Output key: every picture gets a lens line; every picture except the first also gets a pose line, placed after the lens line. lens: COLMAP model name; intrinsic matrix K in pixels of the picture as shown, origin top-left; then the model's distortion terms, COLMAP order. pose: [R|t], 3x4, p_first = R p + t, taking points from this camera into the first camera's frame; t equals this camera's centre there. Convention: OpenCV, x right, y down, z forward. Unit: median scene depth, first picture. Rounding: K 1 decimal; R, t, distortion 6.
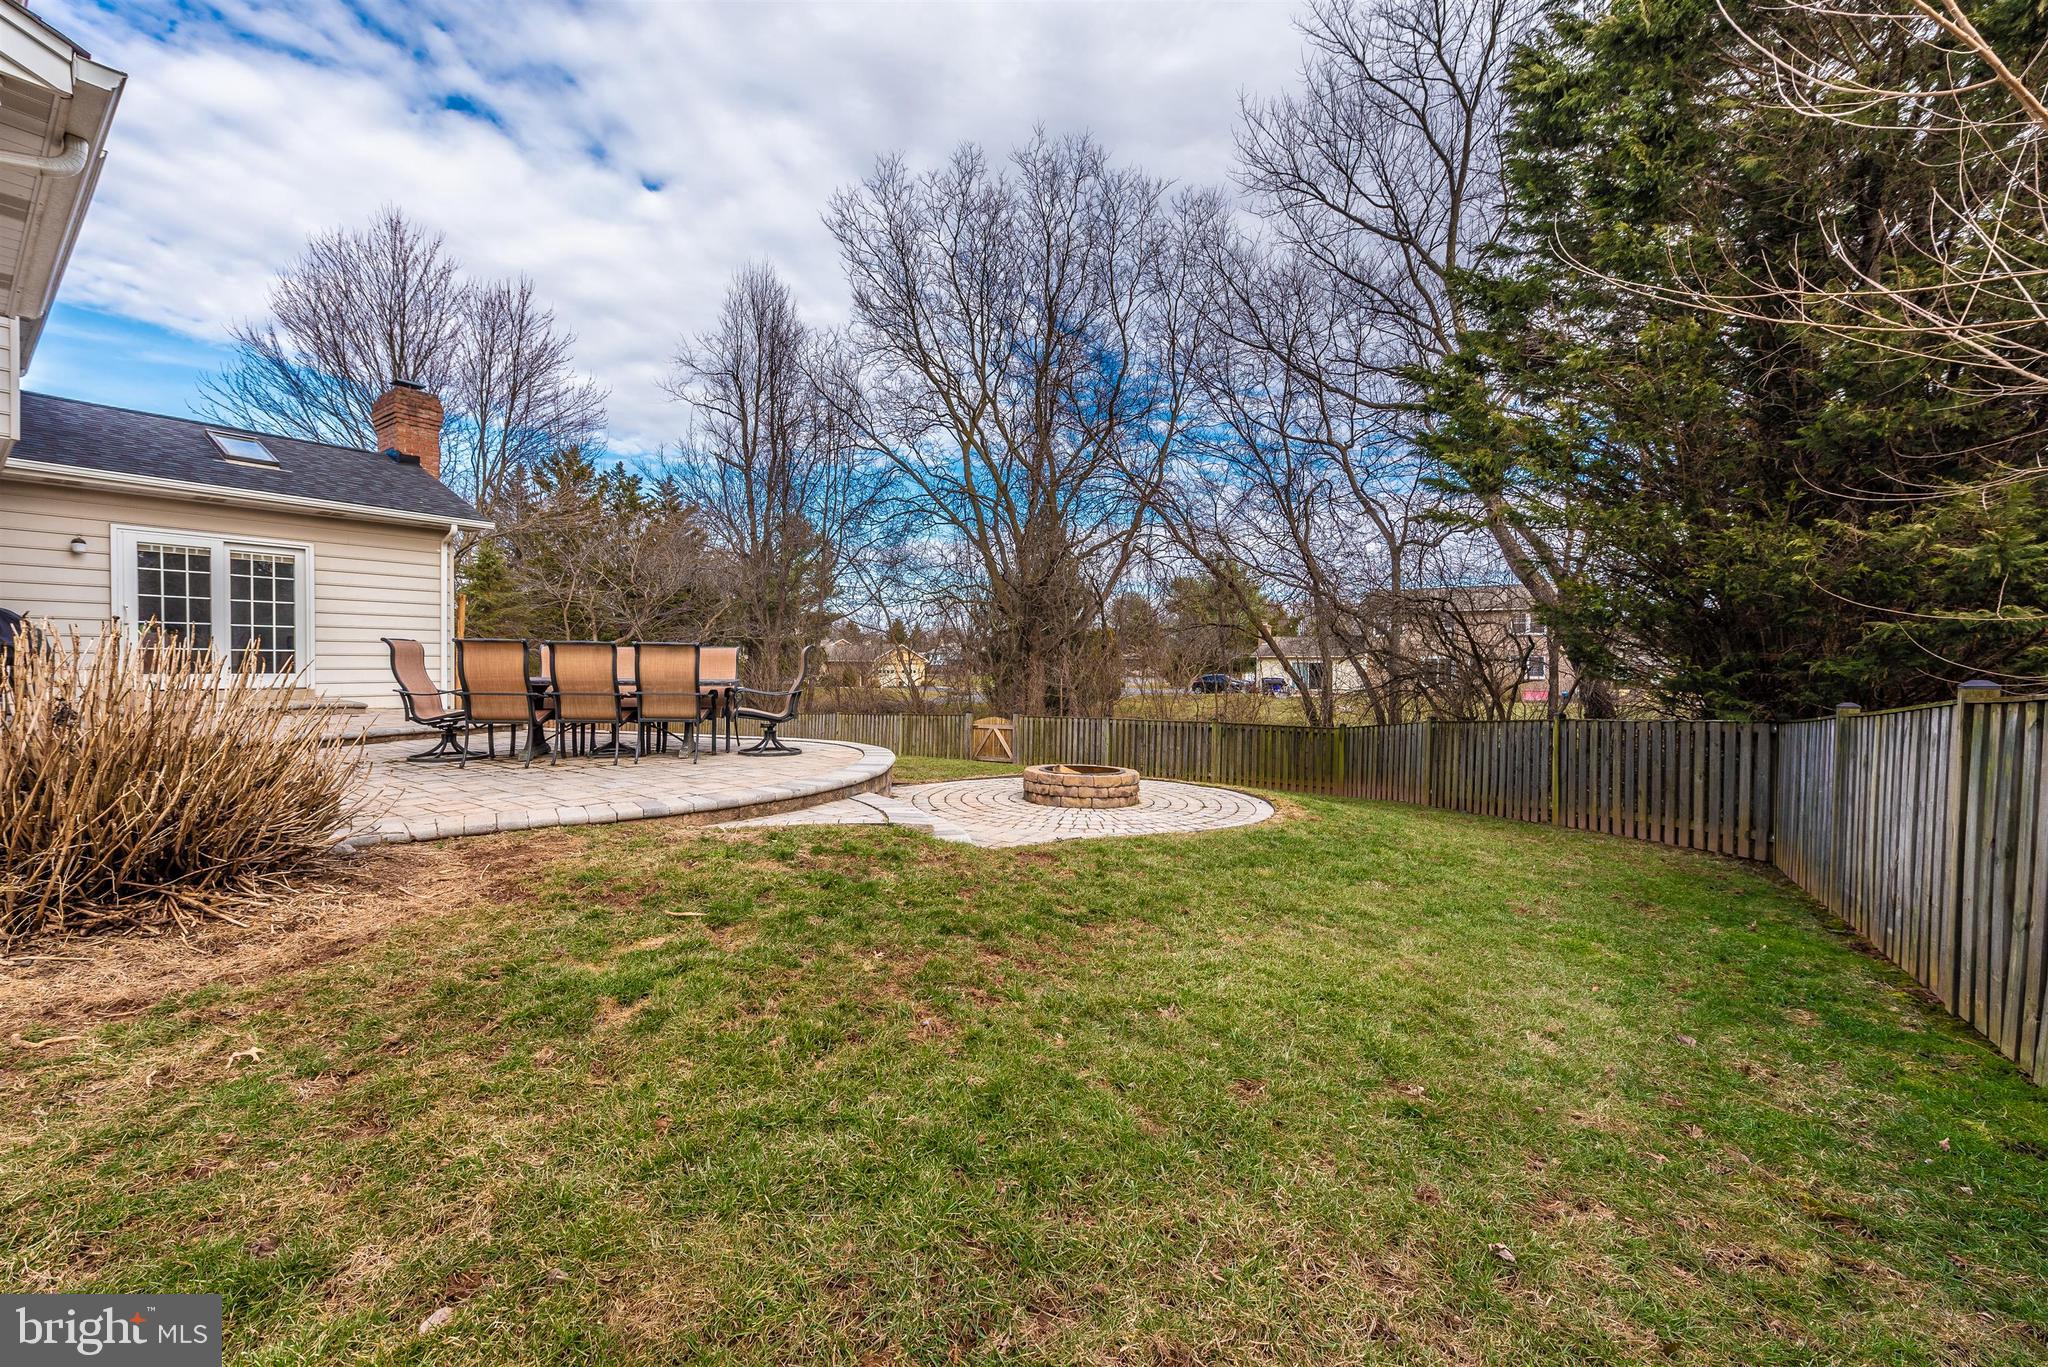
lens RADIAL K [[819.0, 0, 1023.9], [0, 819.0, 662.9], [0, 0, 1]] dist [0.007059, -0.000126]
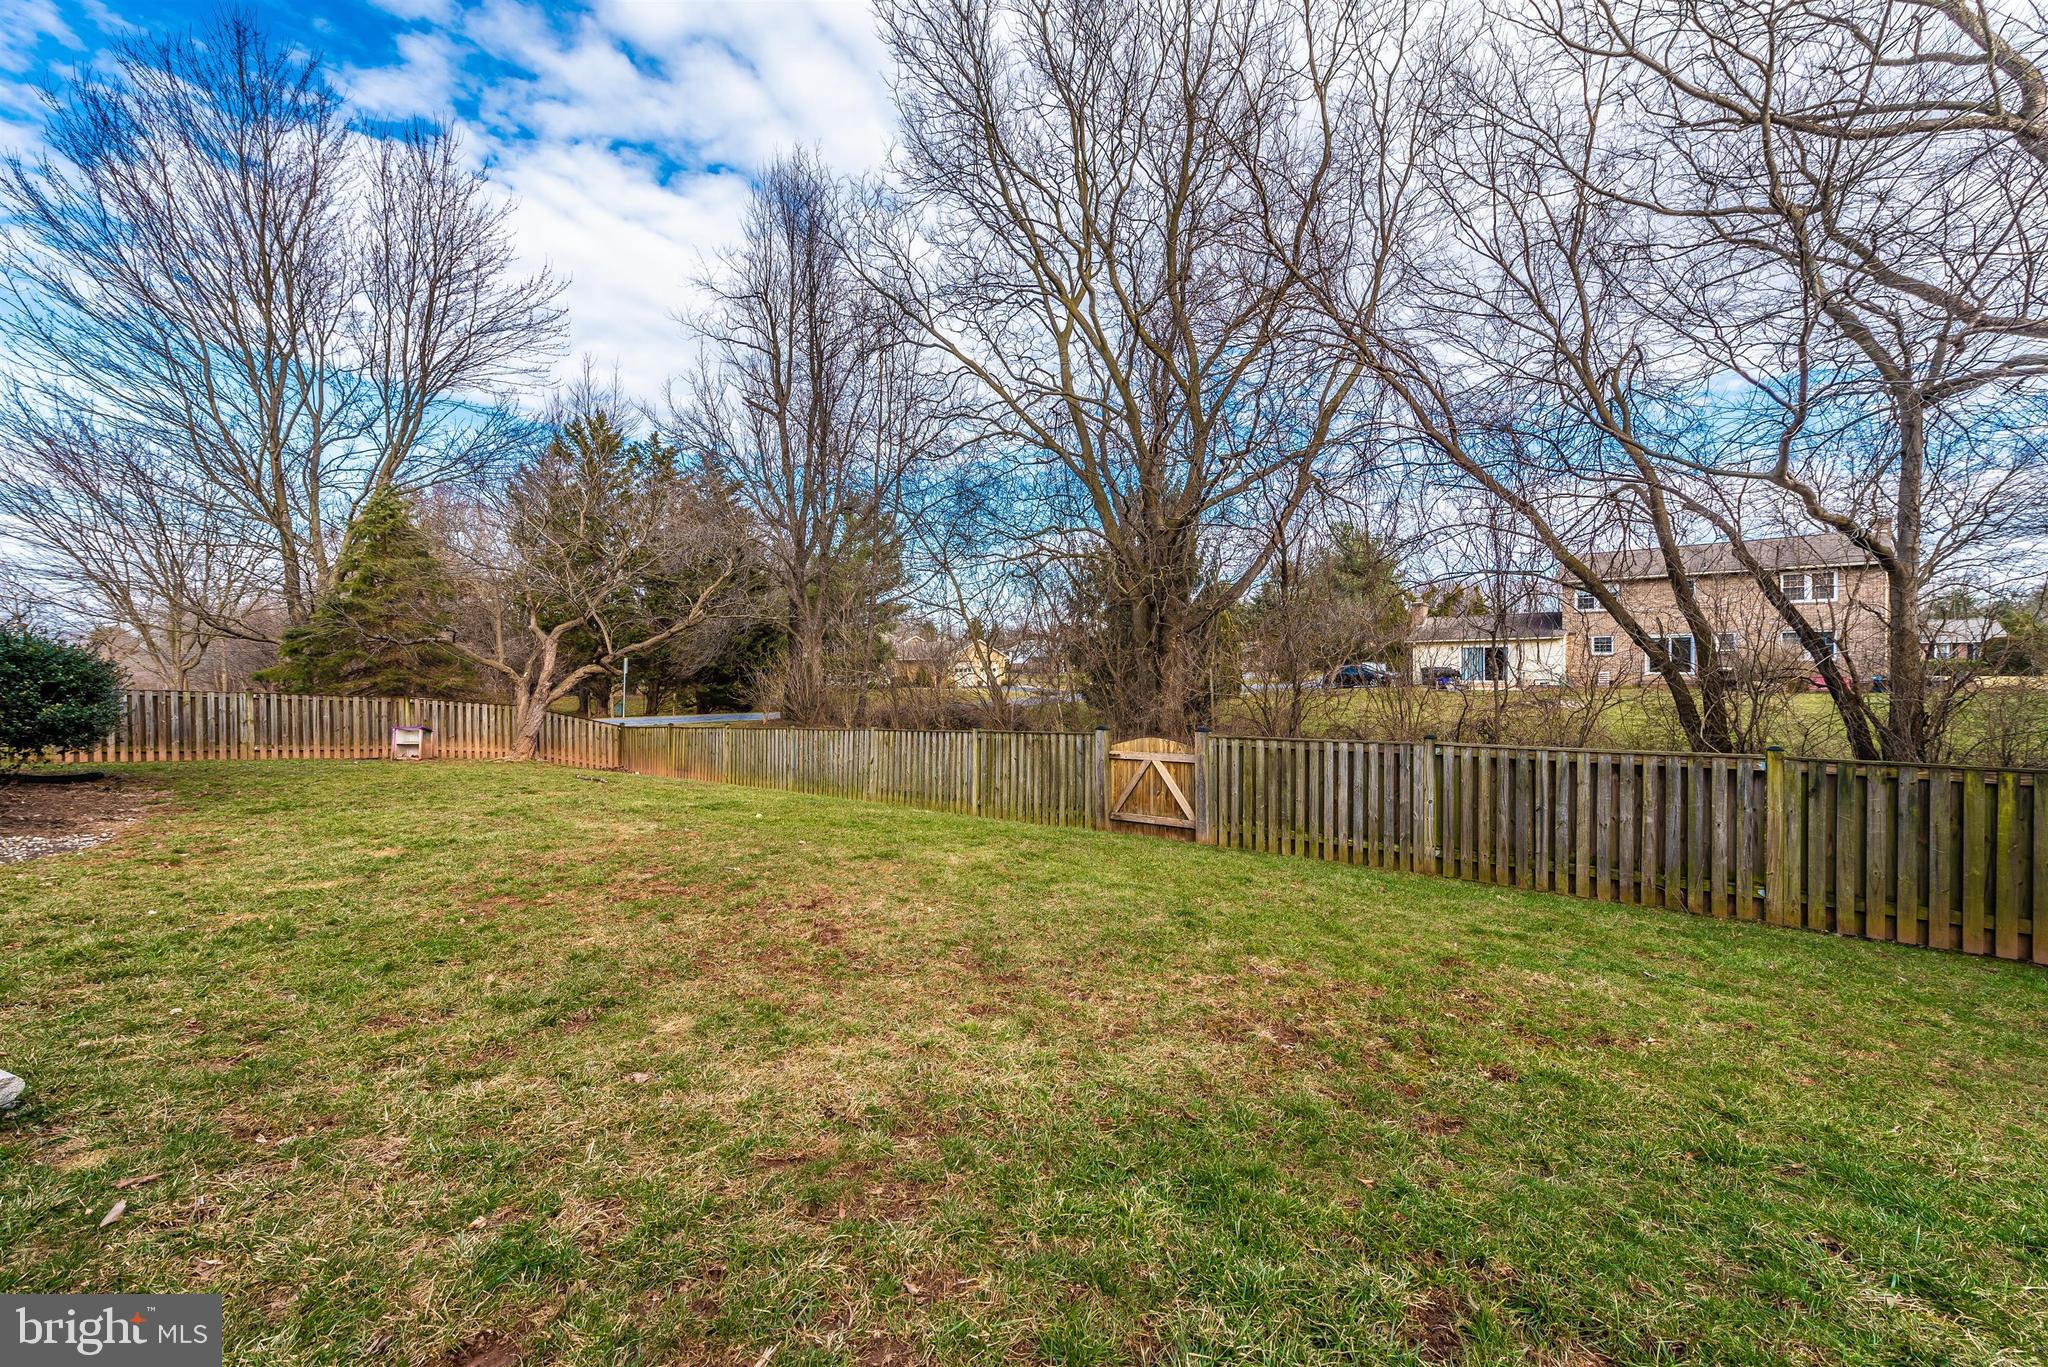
lens RADIAL K [[818.5, 0, 1024.0], [0, 818.5, 683.5], [0, 0, 1]] dist [0.016765, -0.003006]
pose [[0.995250, -0.015326, -0.096133, -0.031874], [0.017824, 0.999524, 0.025181, 0.008209], [0.095702, -0.026775, 0.995050, 0.228473]]
